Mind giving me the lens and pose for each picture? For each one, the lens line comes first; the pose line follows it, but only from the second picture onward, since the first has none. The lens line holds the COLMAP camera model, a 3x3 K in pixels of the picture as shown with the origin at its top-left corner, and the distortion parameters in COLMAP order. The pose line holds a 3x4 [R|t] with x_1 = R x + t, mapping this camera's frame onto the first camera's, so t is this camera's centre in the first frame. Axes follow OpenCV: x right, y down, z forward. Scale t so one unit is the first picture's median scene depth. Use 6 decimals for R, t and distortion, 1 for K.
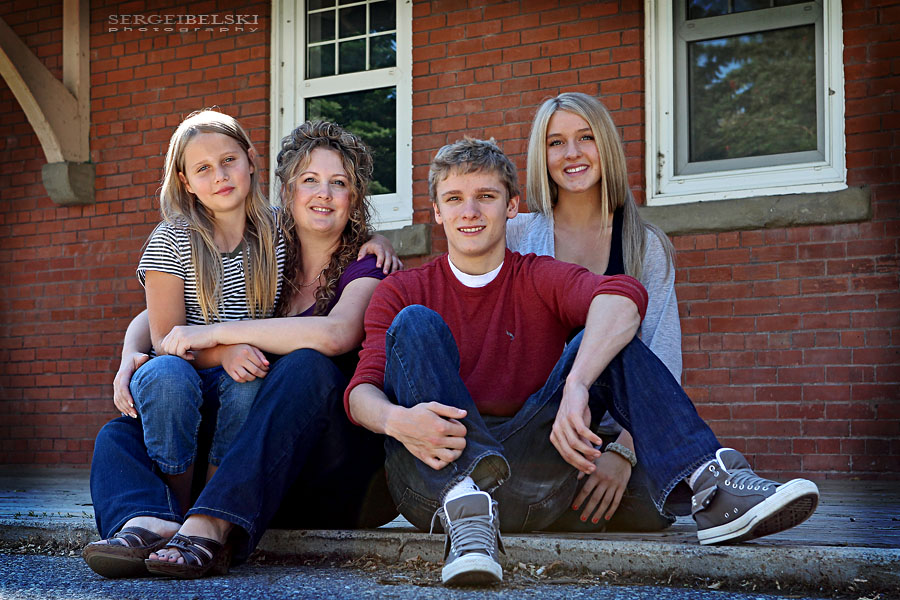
lens RADIAL K [[1968.5, 0, 449.5], [0, 1968.5, 300.2], [0, 0, 1]] dist [-0.012306, 0.000000]
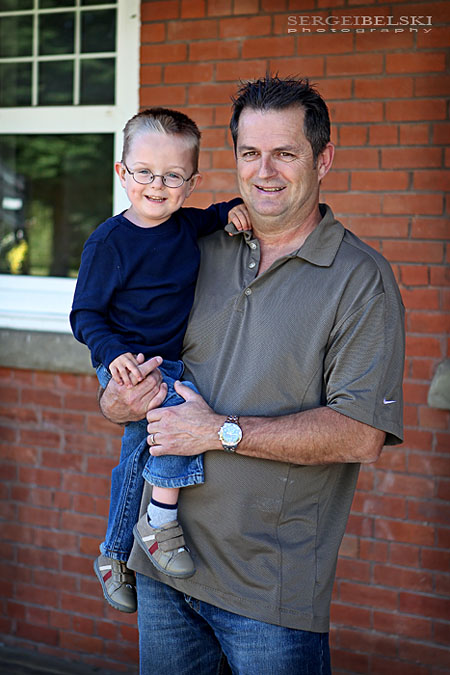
lens RADIAL K [[1667.3, 0, 224.9], [0, 1667.3, 337.5], [0, 0, 1]] dist [0.082997, 0.000000]
pose [[0.998980, 0.024062, 0.038204, -0.008605], [-0.028600, 0.991987, 0.123060, -0.113290], [-0.034937, -0.124027, 0.991664, 0.387447]]
